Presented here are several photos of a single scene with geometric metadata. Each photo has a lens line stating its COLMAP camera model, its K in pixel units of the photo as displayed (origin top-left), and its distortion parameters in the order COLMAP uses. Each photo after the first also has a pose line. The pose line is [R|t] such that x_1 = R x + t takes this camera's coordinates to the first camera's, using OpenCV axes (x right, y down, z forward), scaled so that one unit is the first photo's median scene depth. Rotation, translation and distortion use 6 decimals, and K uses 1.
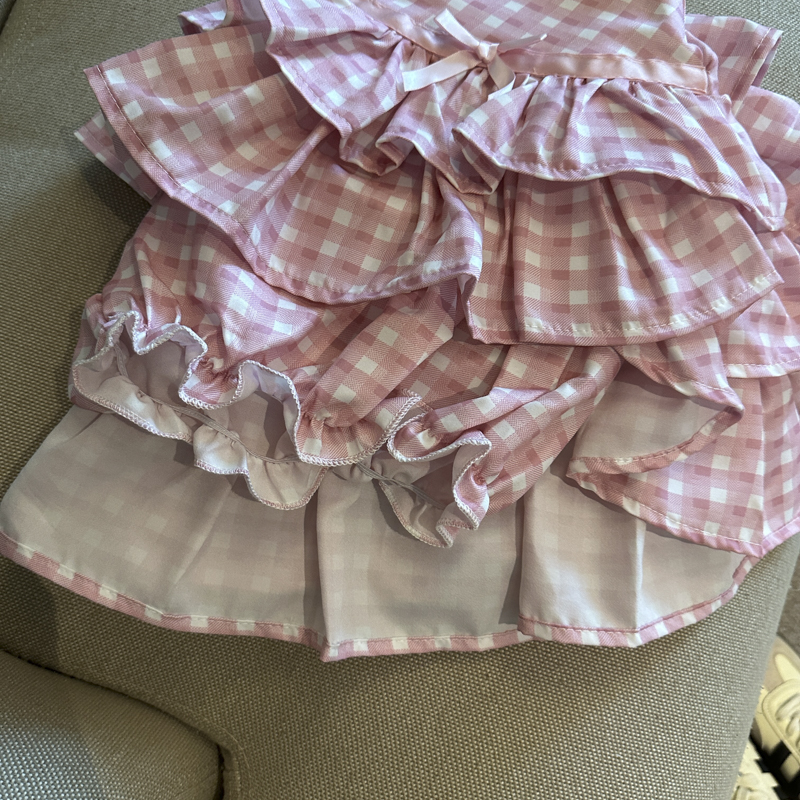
lens RADIAL K [[760.9, 0, 407.5], [0, 760.9, 411.1], [0, 0, 1]] dist [0.144637, -0.314189]
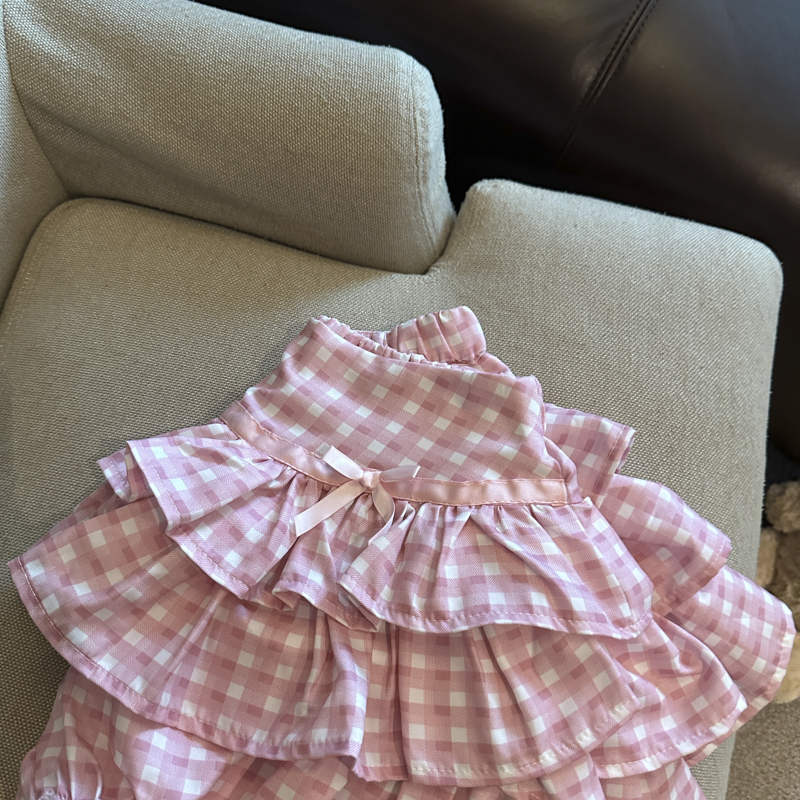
lens RADIAL K [[760.9, 0, 407.5], [0, 760.9, 411.1], [0, 0, 1]] dist [0.144637, -0.314189]
pose [[0.996840, -0.078825, -0.009789, 0.192002], [0.077846, 0.994000, -0.076843, -0.518201], [0.015787, 0.075838, 0.996995, -0.140346]]
